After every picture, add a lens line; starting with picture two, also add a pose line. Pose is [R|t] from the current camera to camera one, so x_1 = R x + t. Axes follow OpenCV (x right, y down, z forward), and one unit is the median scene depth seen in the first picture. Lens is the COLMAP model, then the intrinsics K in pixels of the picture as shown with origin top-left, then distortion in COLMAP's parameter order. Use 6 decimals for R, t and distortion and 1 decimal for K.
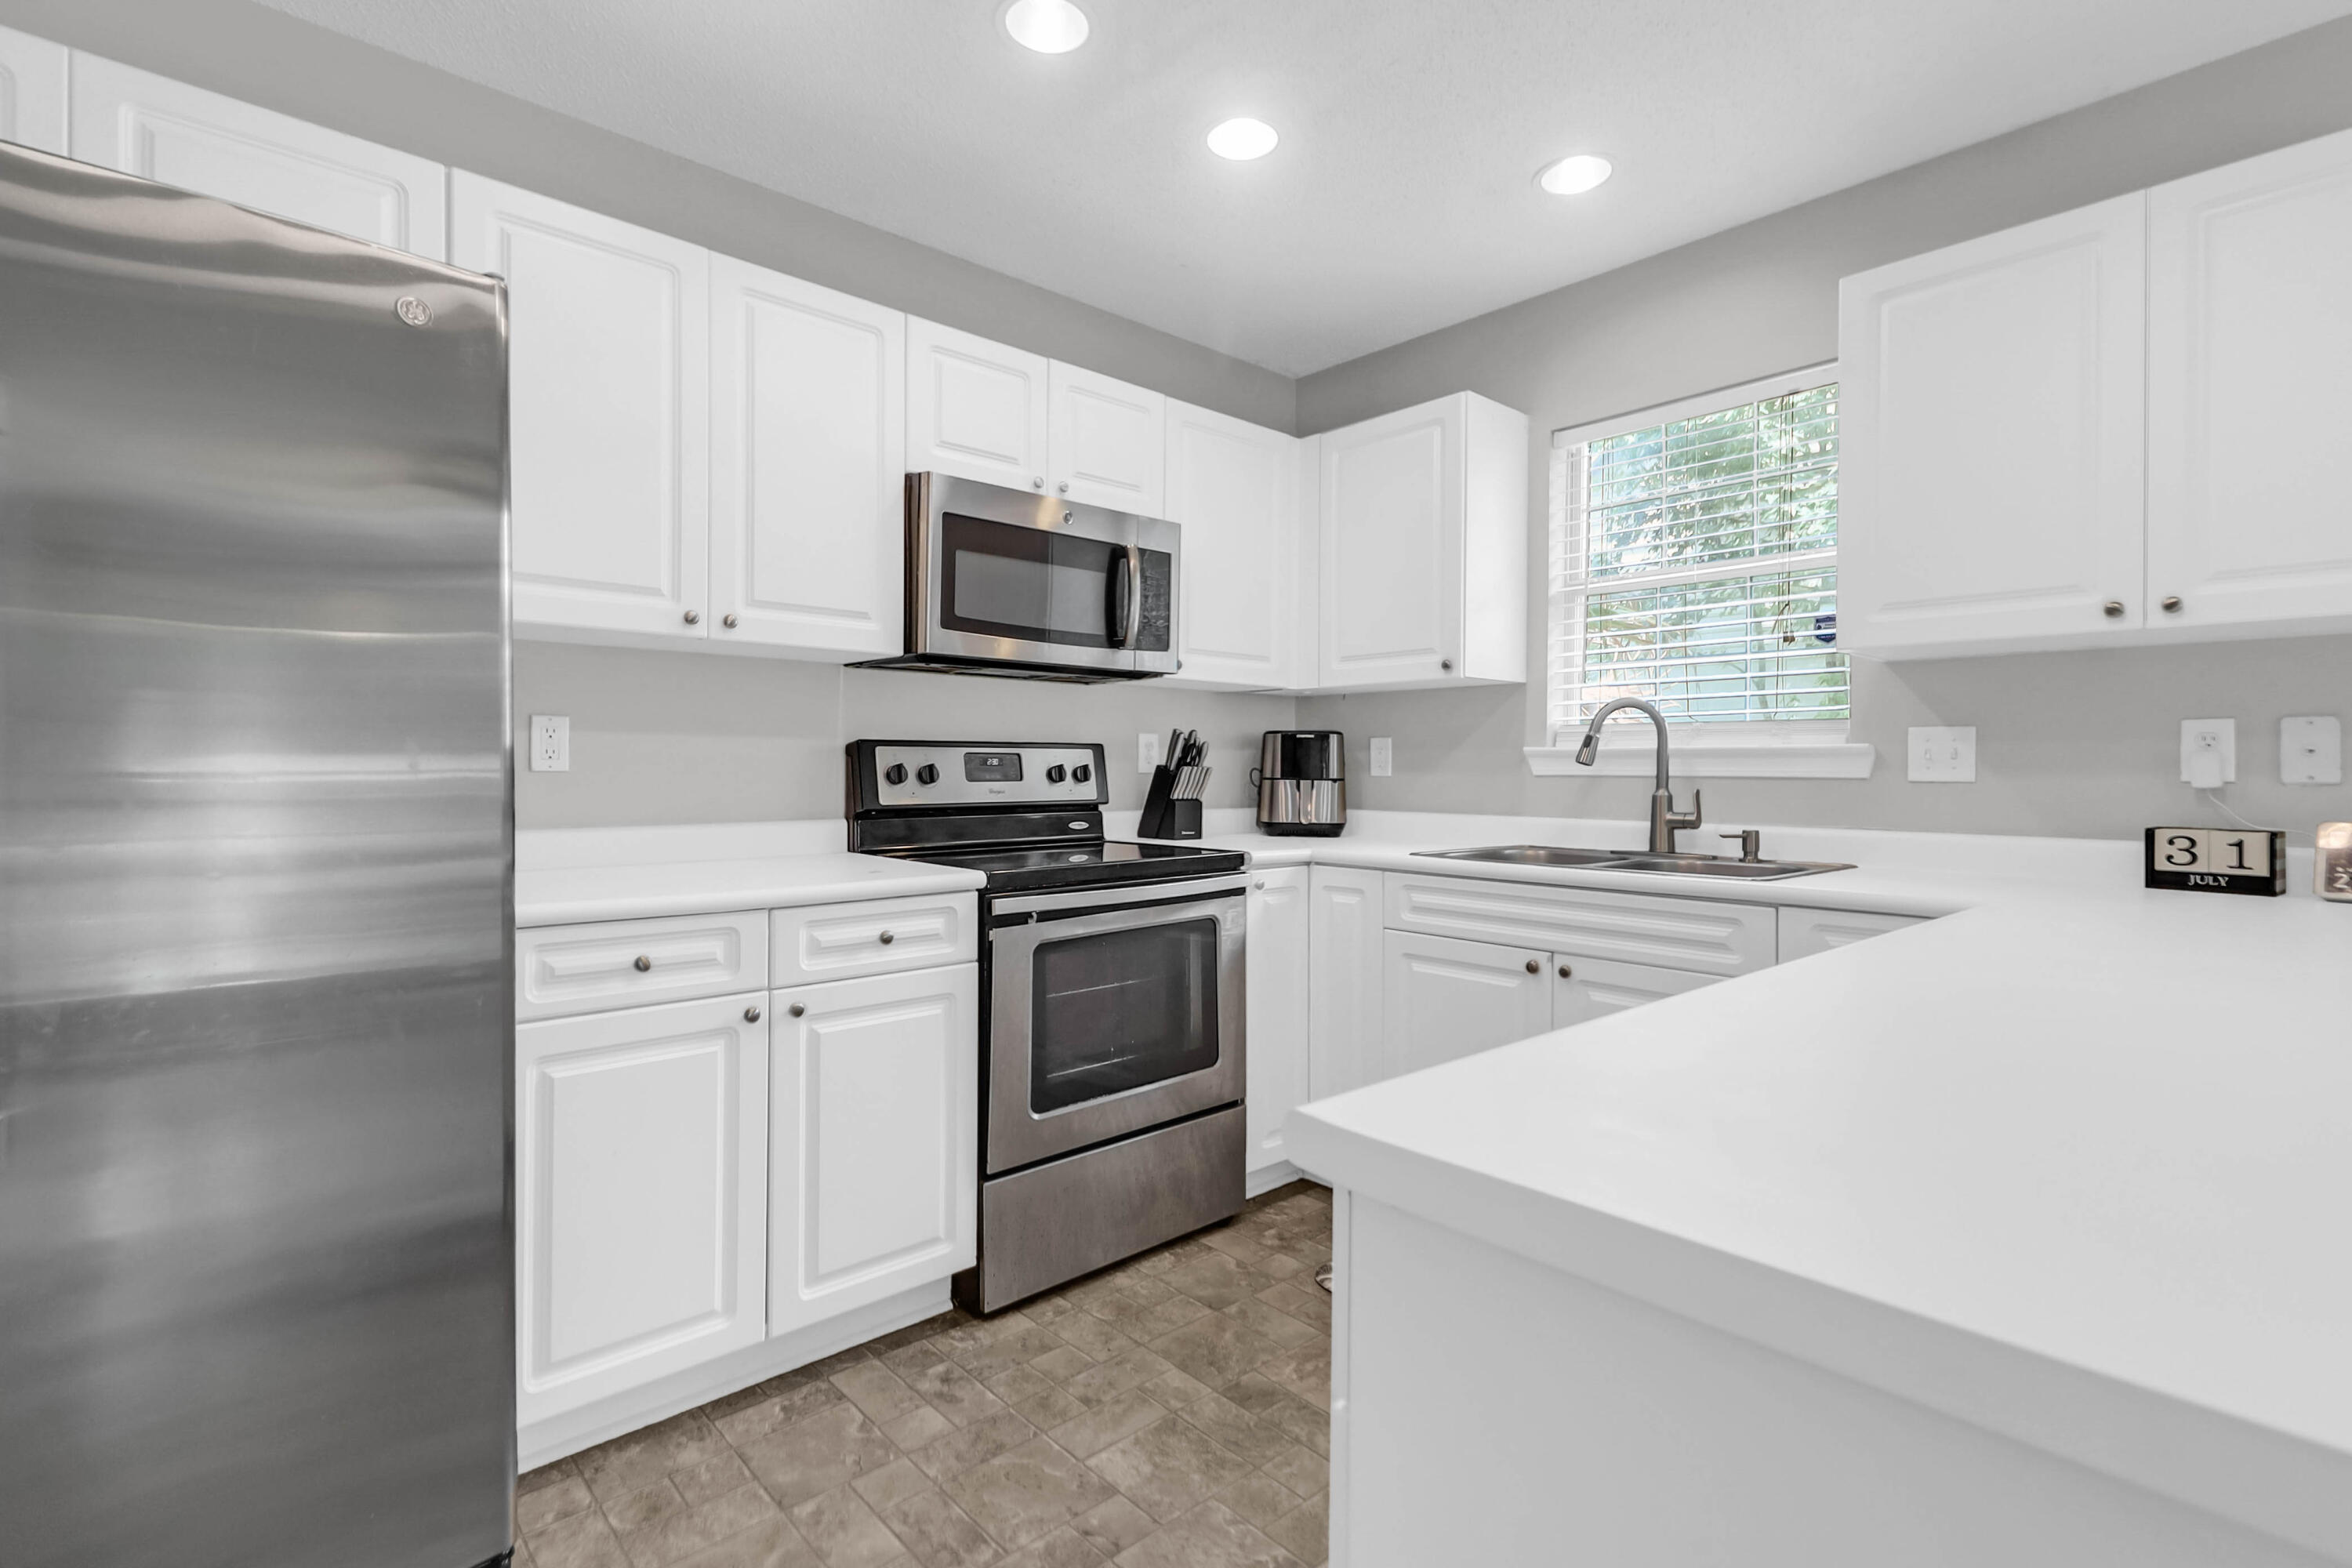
lens RADIAL K [[1090.3, 0, 1181.2], [0, 1090.3, 778.2], [0, 0, 1]] dist [0.016967, -0.006410]
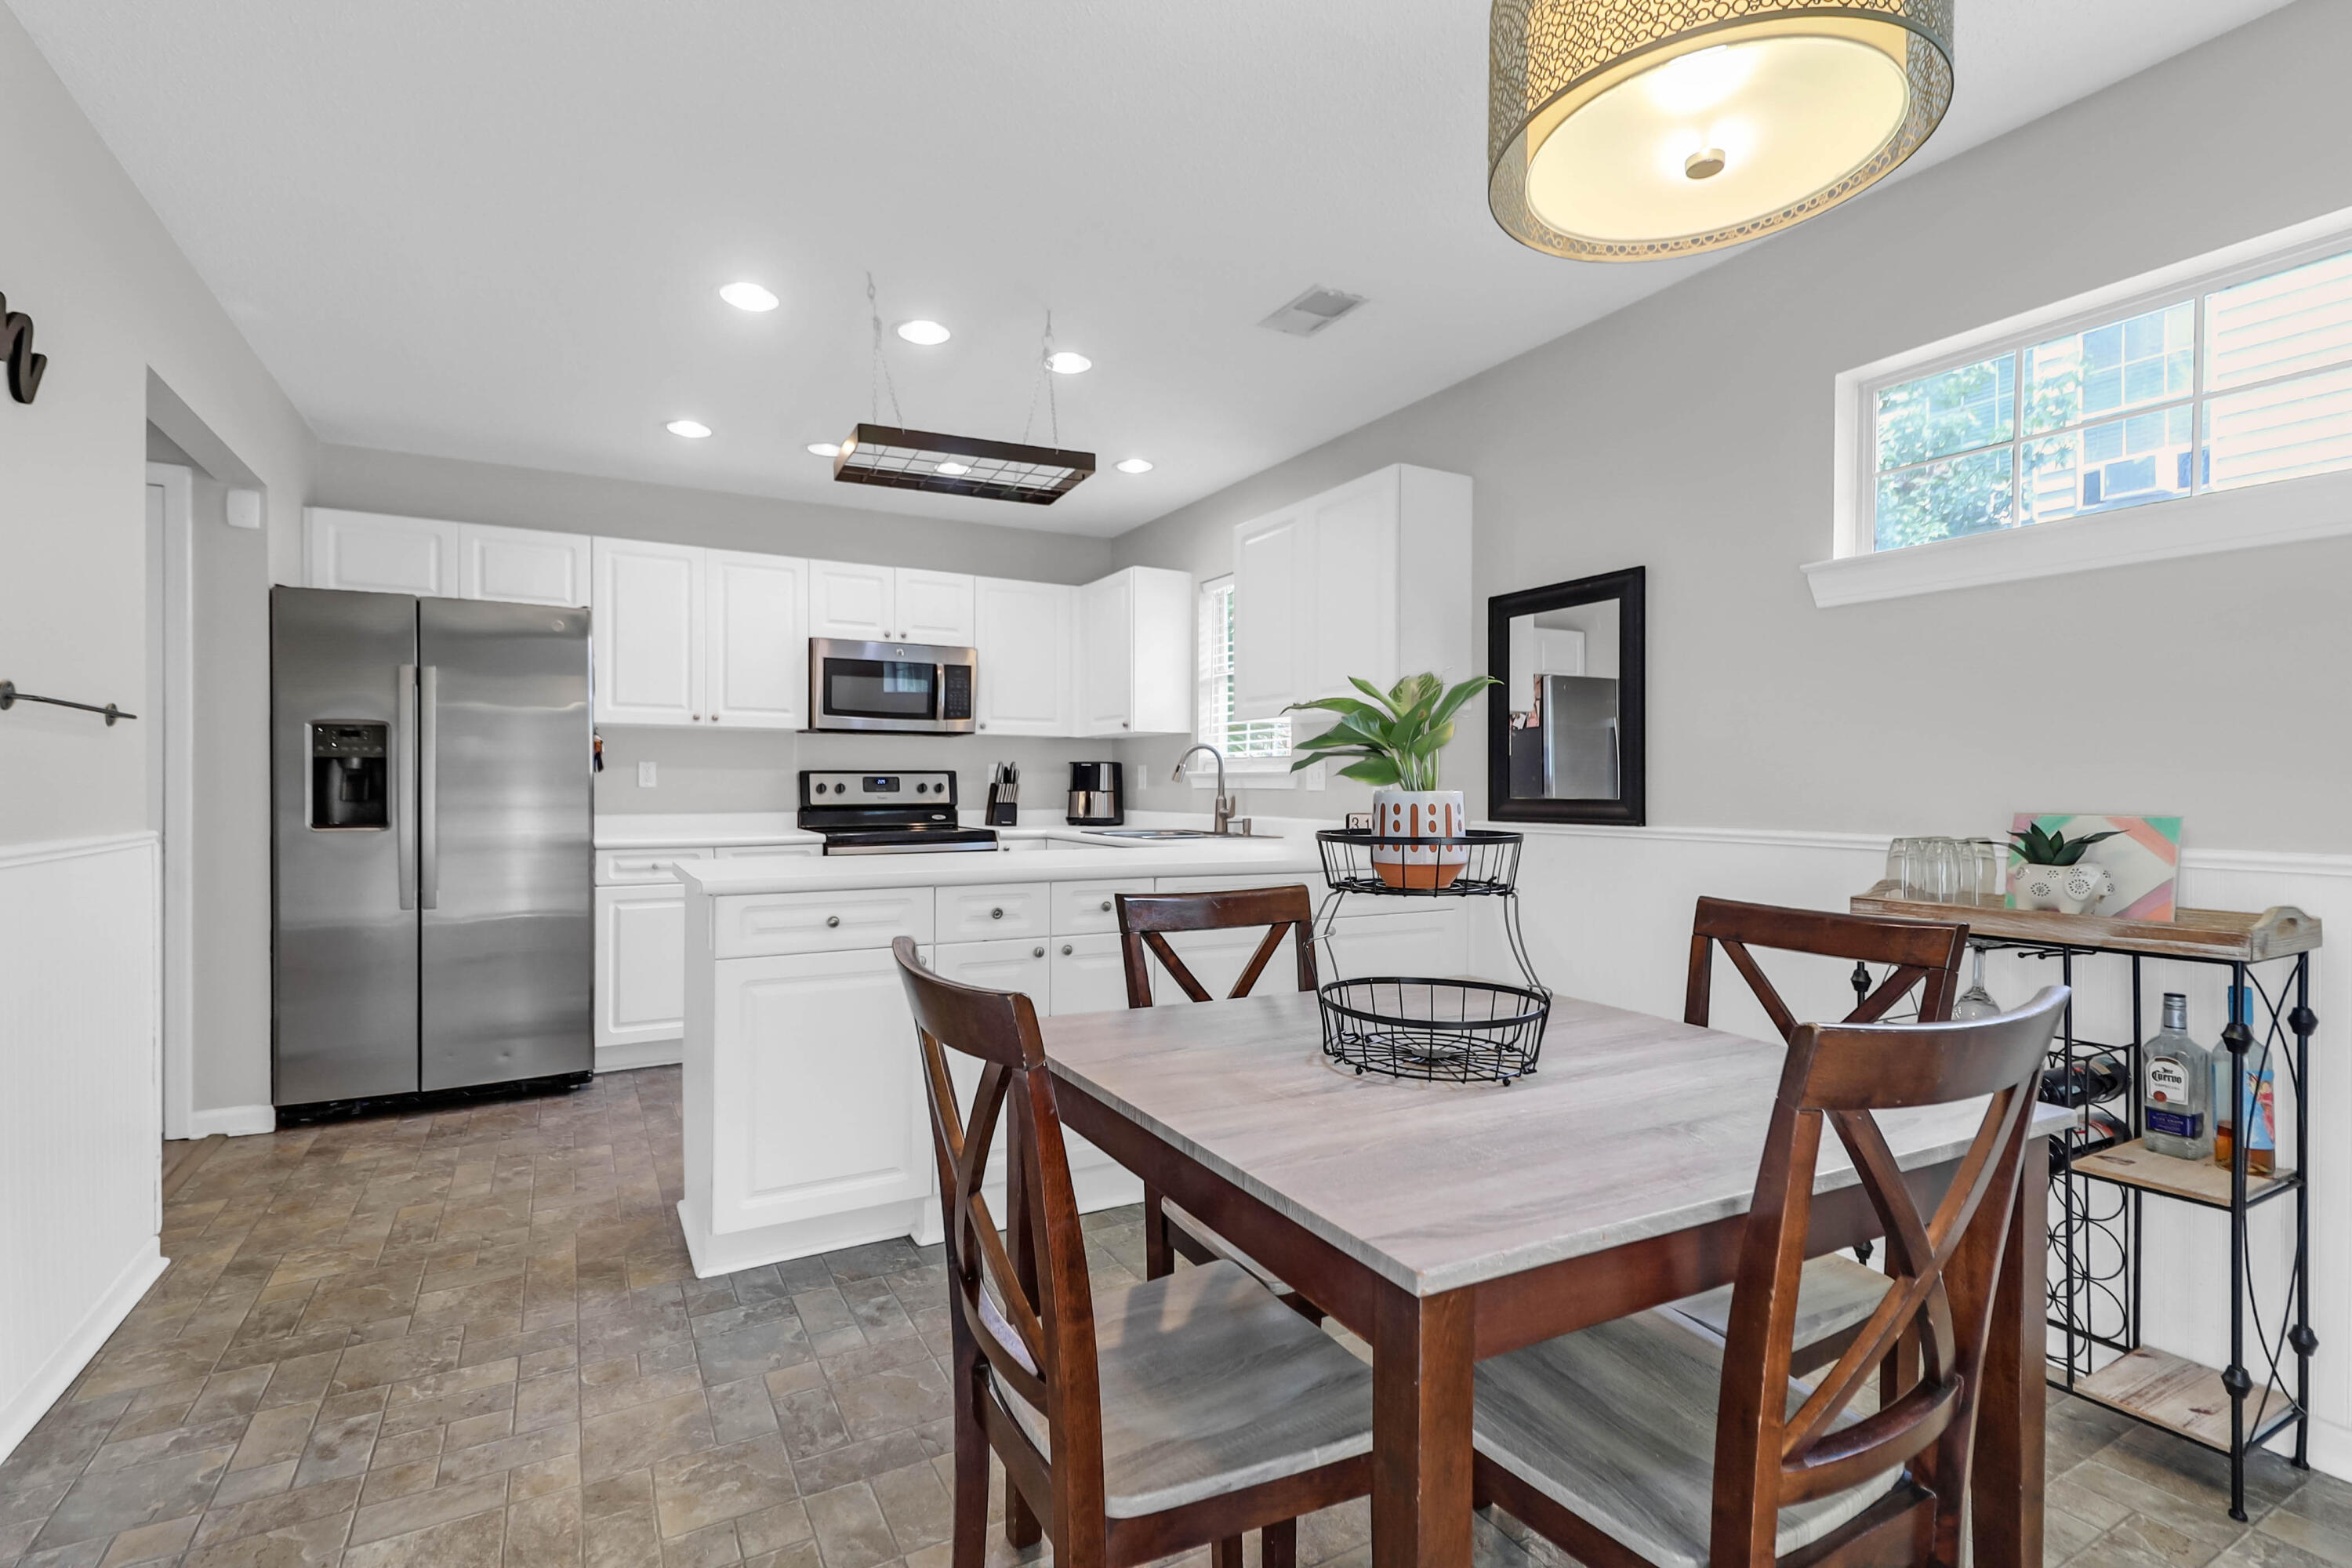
lens RADIAL K [[1090.3, 0, 1172.3], [0, 1090.3, 793.7], [0, 0, 1]] dist [0.016967, -0.006410]
pose [[0.973193, -0.001833, -0.229984, 0.788486], [0.001614, 0.999998, -0.001143, 0.008839], [0.229986, 0.000741, 0.973194, -0.733219]]
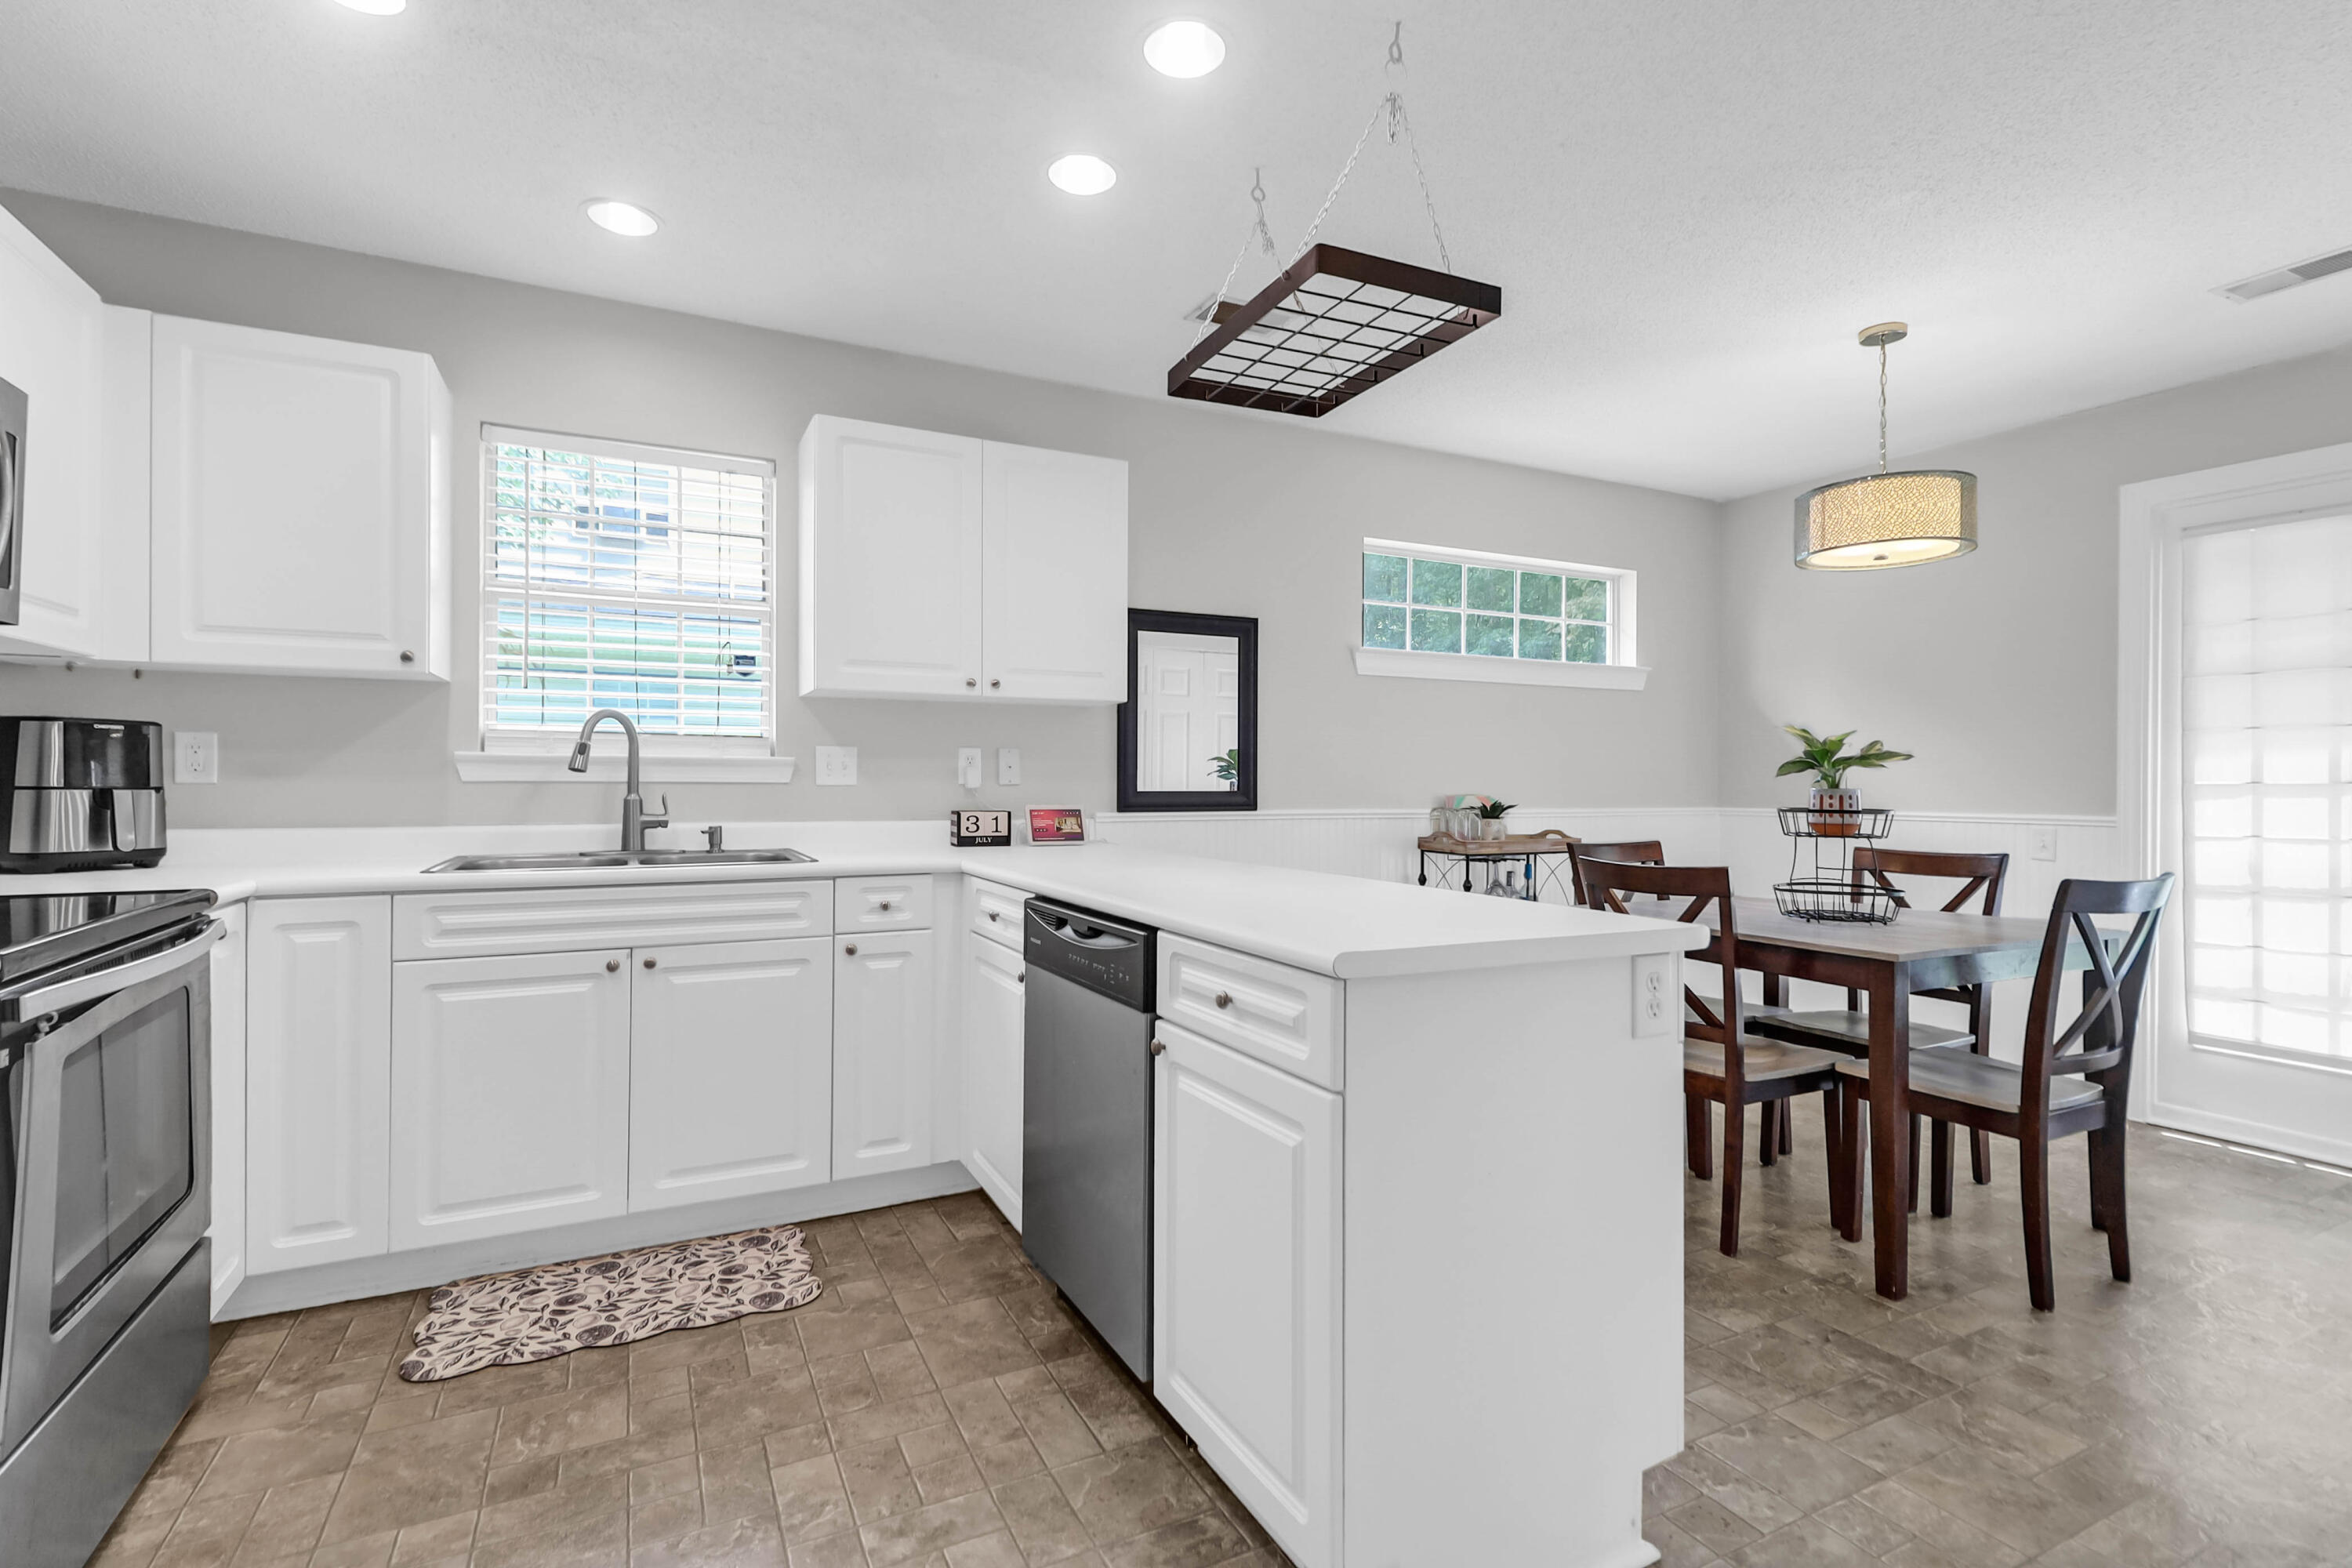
lens RADIAL K [[1090.3, 0, 1157.6], [0, 1090.3, 777.3], [0, 0, 1]] dist [0.016967, -0.006410]
pose [[0.271905, -0.001305, 0.962323, -0.493342], [0.003264, 0.999995, 0.000434, -0.005418], [-0.962319, 0.003023, 0.271908, 0.197823]]
